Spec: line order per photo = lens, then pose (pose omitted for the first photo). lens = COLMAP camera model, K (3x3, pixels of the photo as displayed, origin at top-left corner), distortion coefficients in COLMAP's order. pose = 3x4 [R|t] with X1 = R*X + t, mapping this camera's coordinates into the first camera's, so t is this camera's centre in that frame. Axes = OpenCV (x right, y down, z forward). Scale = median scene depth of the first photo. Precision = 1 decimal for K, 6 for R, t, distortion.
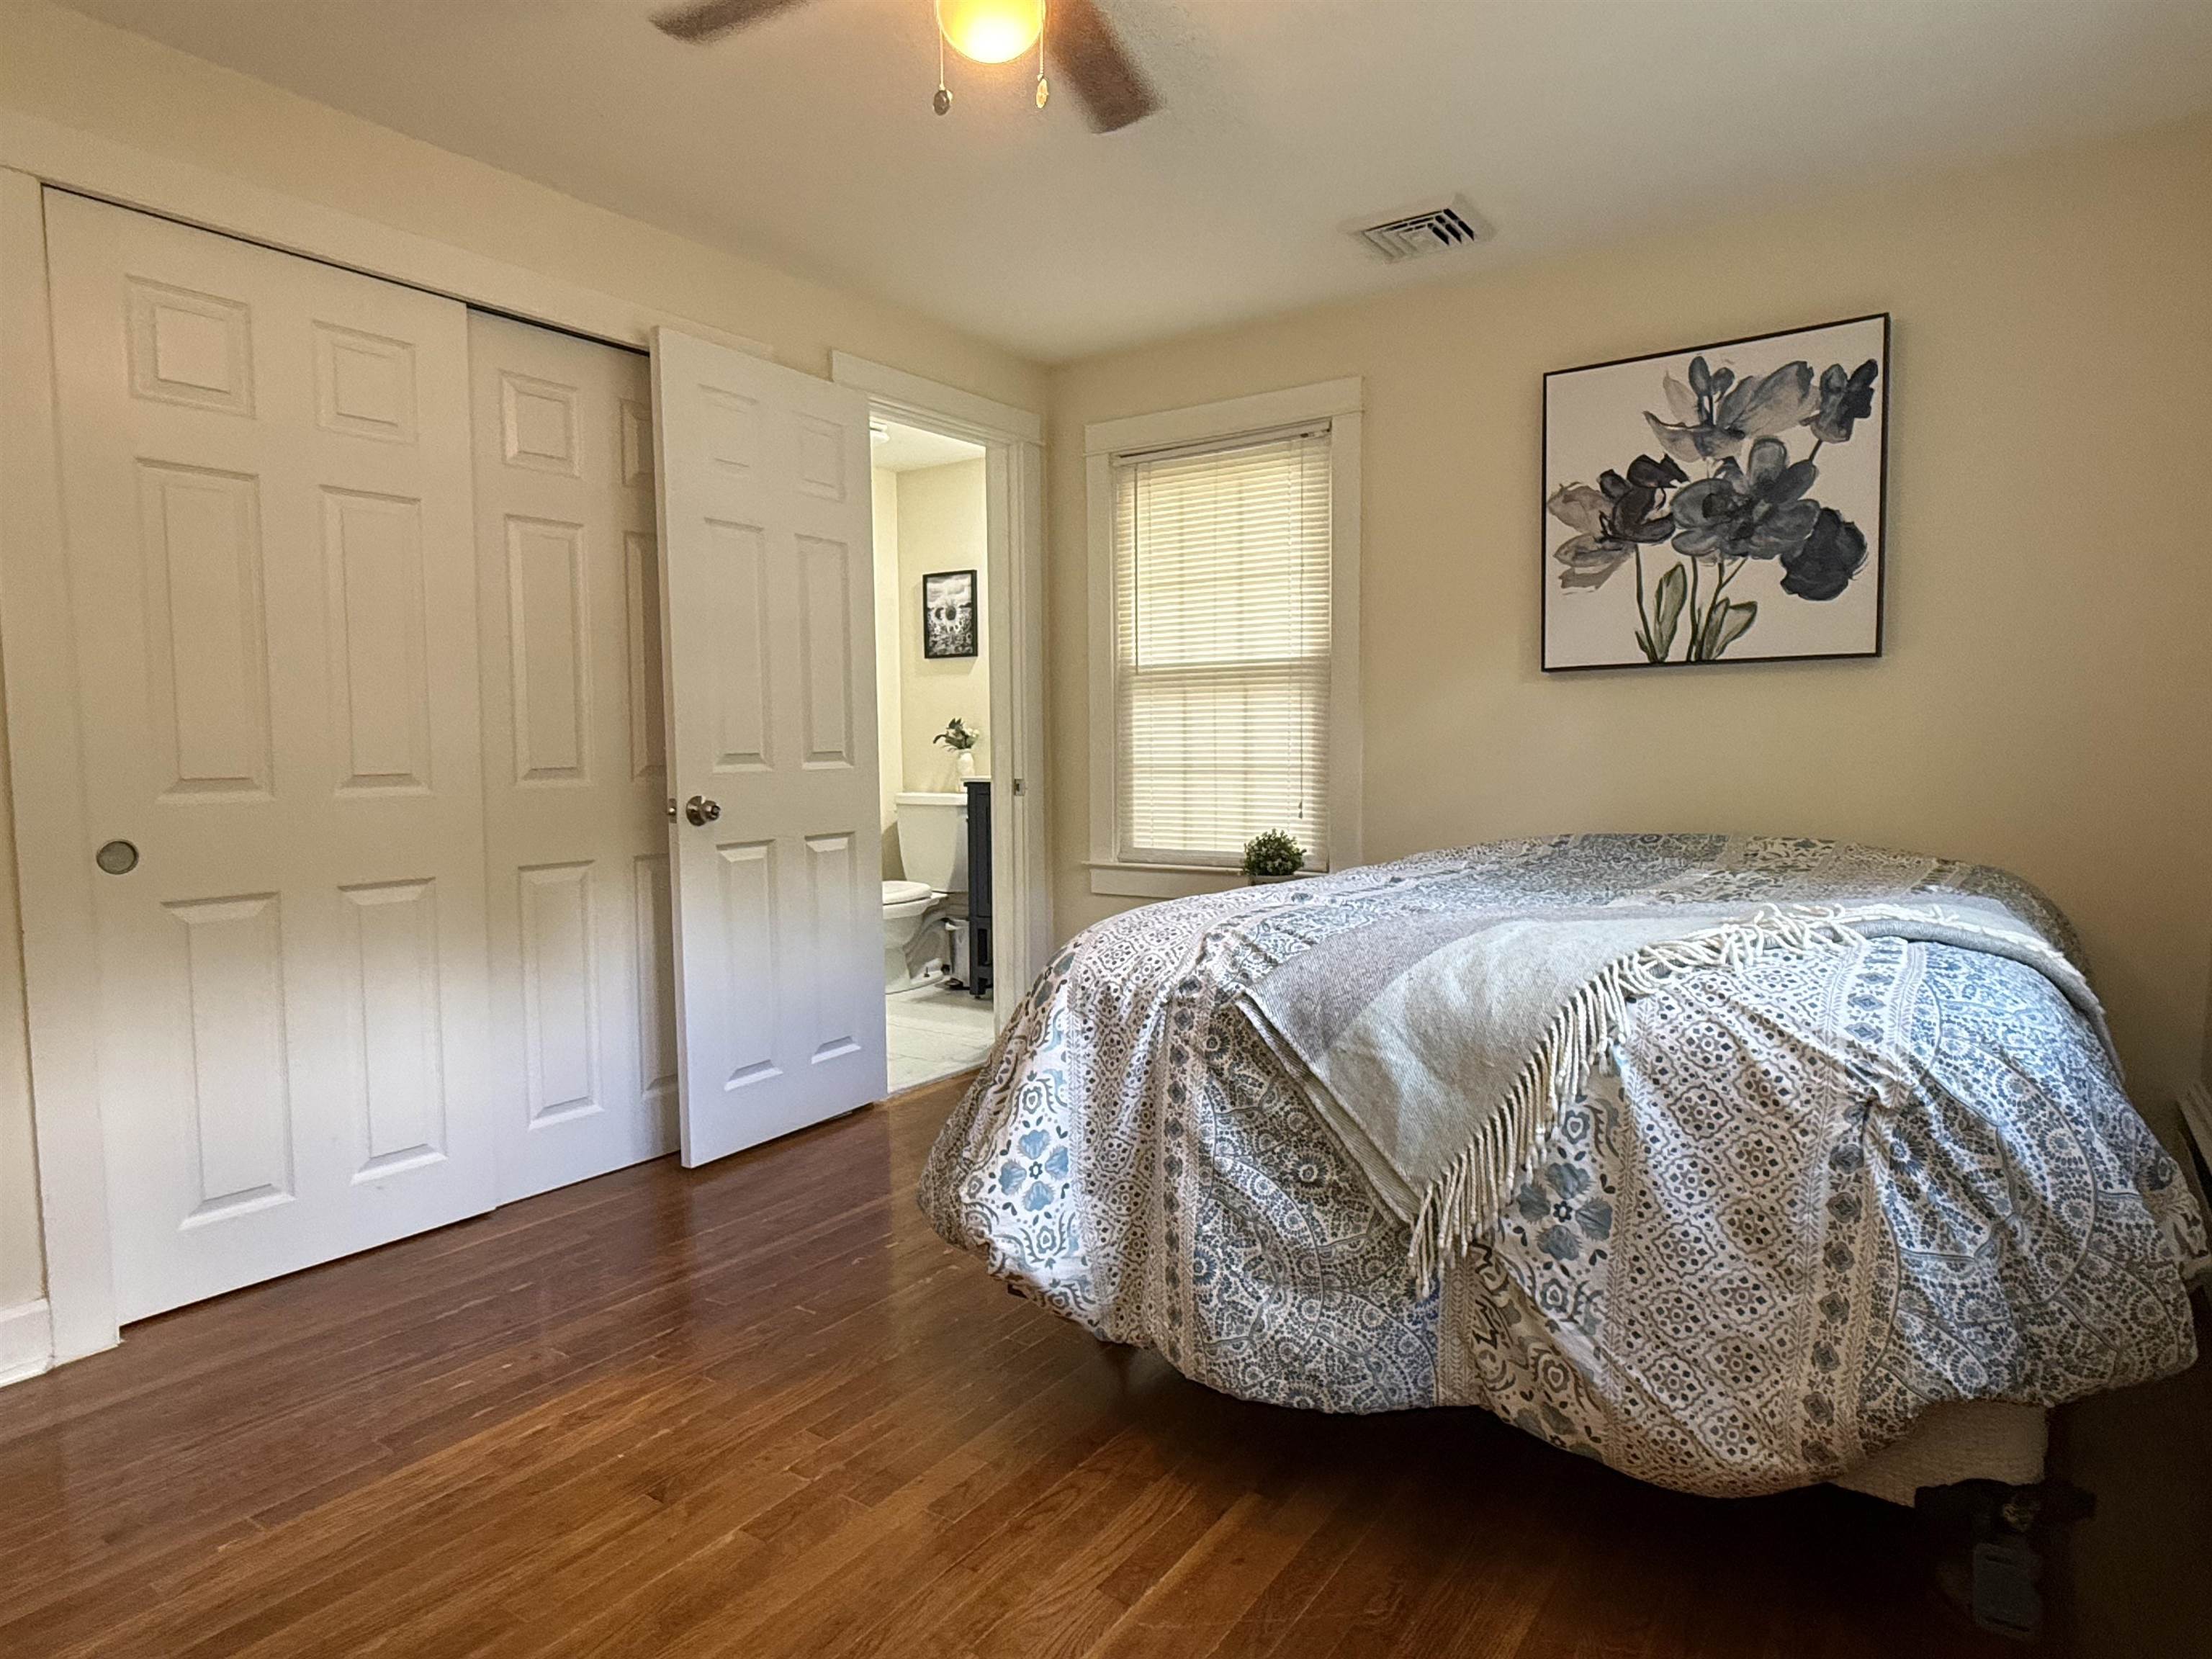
lens RADIAL K [[1270.3, 0, 1117.6], [0, 1270.3, 838.3], [0, 0, 1]] dist [-0.002921, 0.002481]
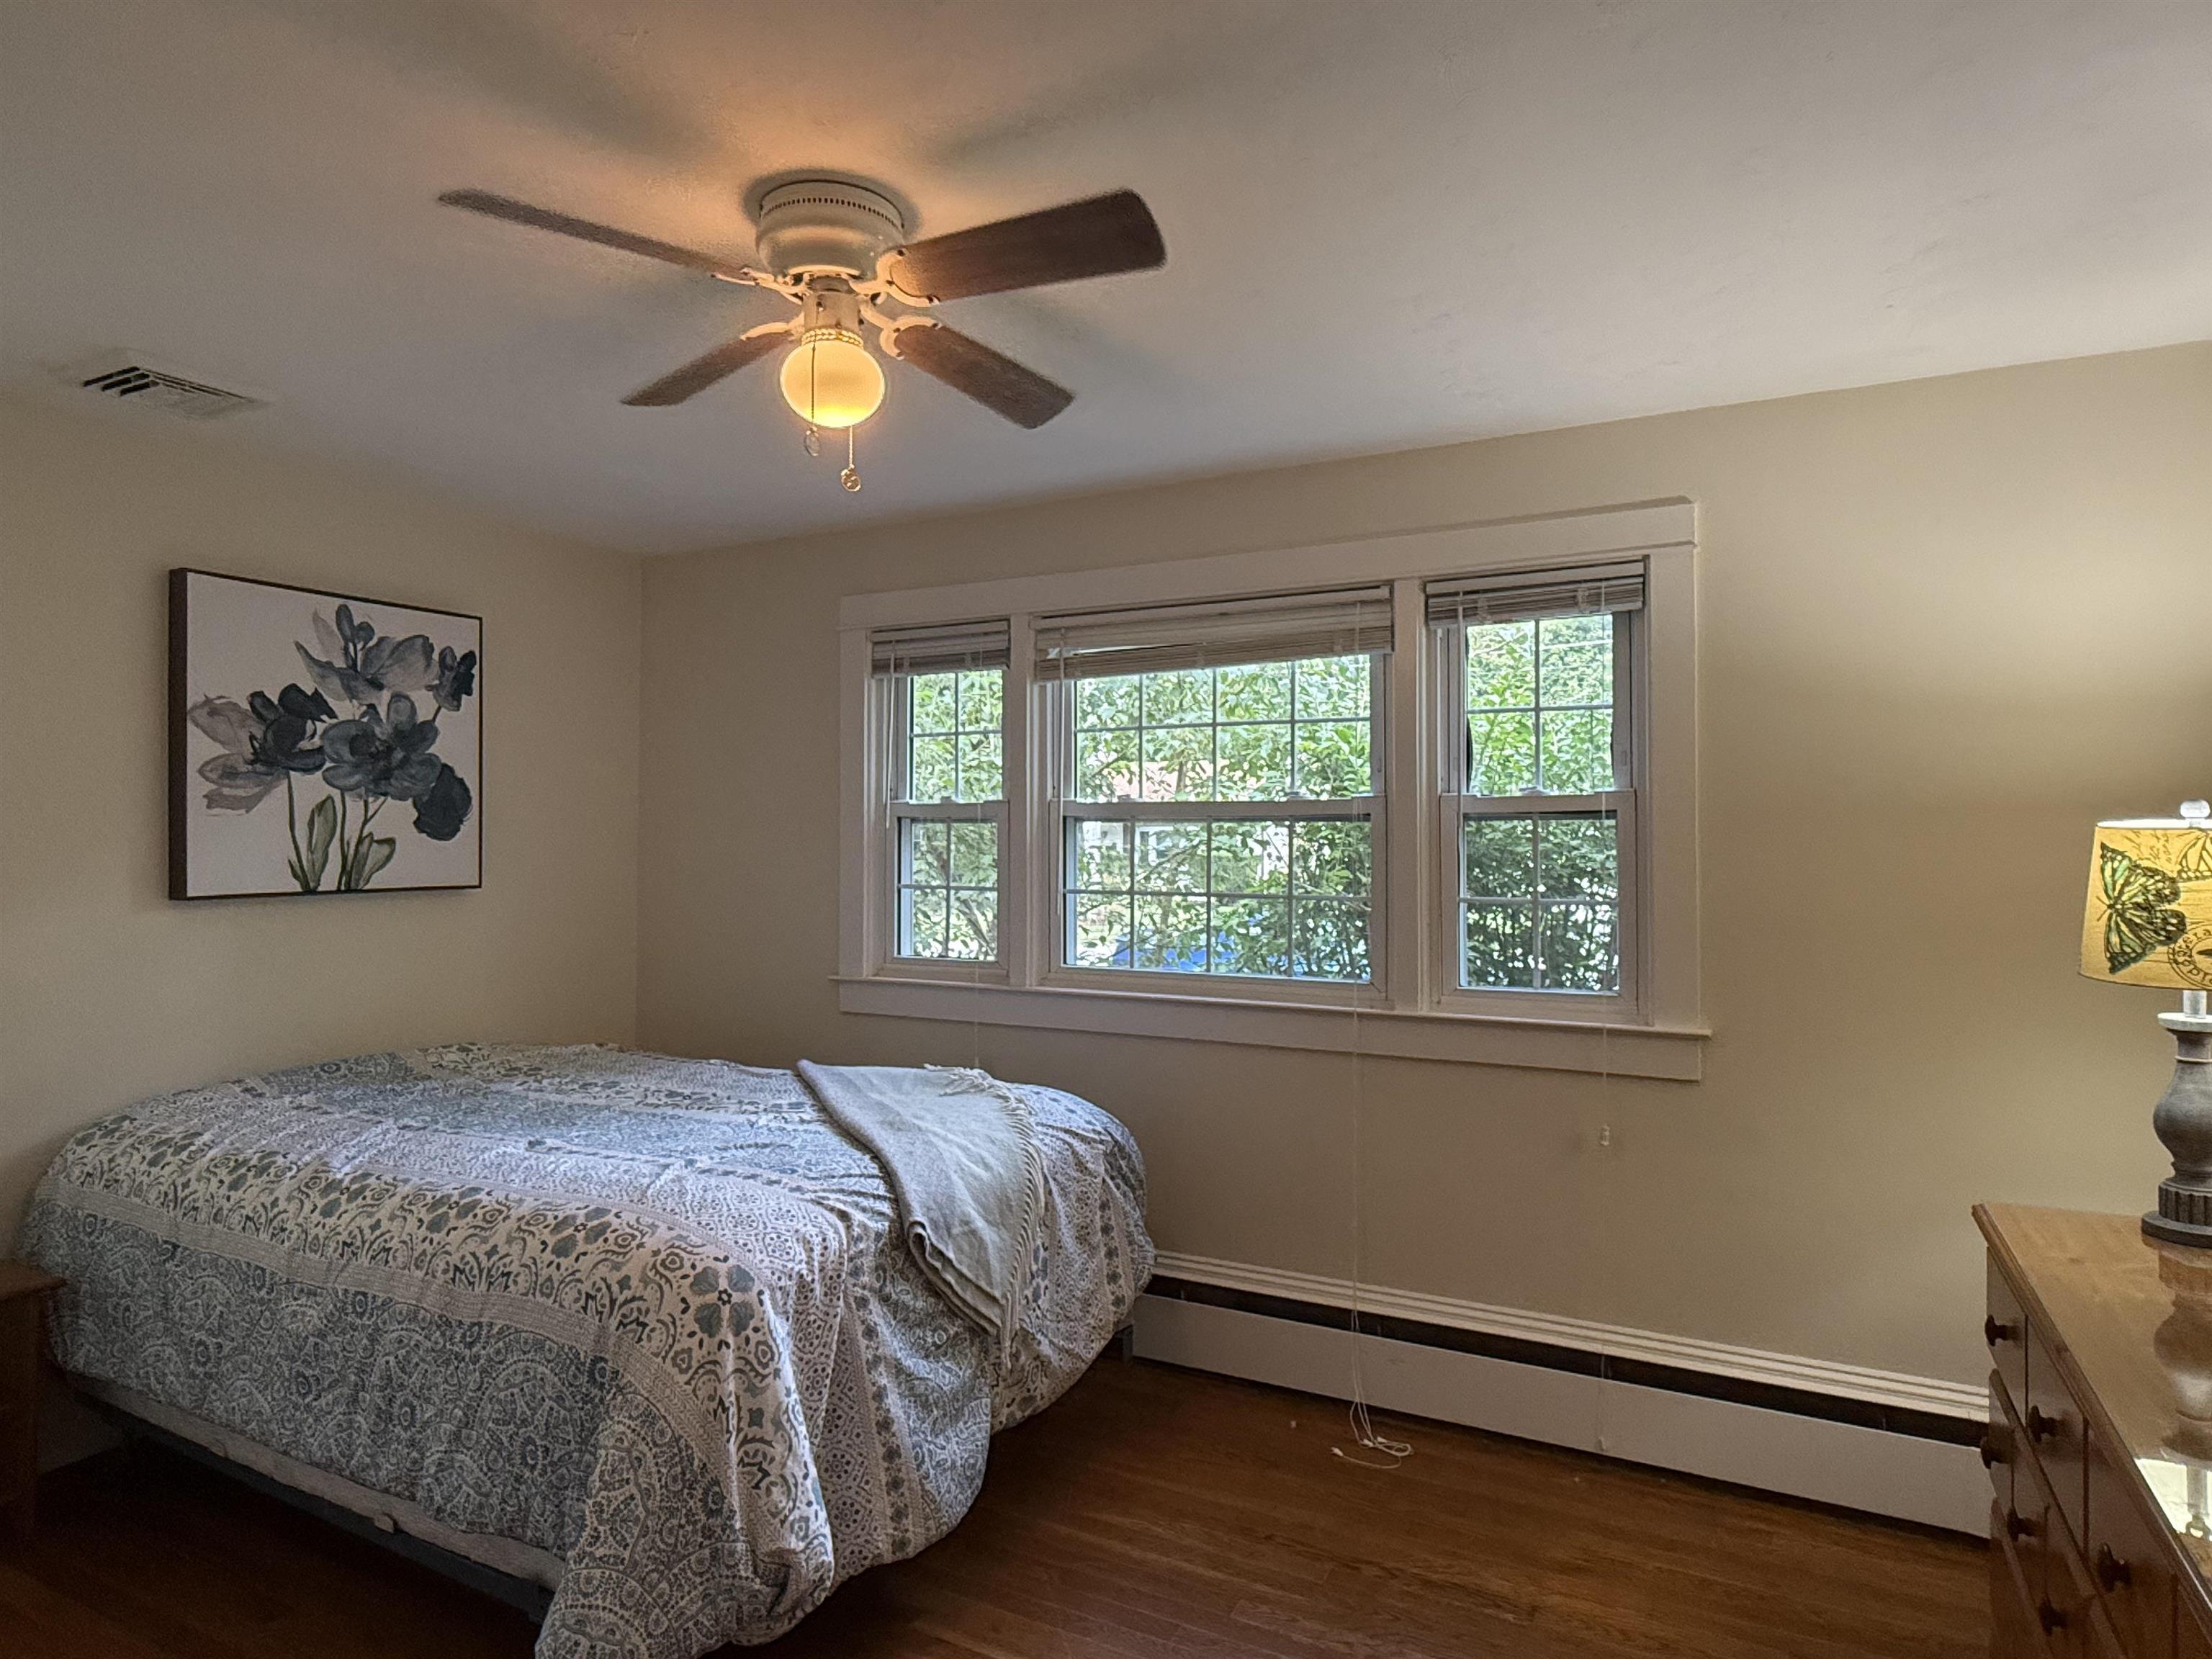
lens RADIAL K [[1270.3, 0, 1111.5], [0, 1270.3, 823.7], [0, 0, 1]] dist [-0.002921, 0.002481]
pose [[-0.121360, 0.021930, 0.992366, -0.668845], [0.072057, 0.997313, -0.013227, -0.137993], [-0.989990, 0.069901, -0.122614, 0.512265]]
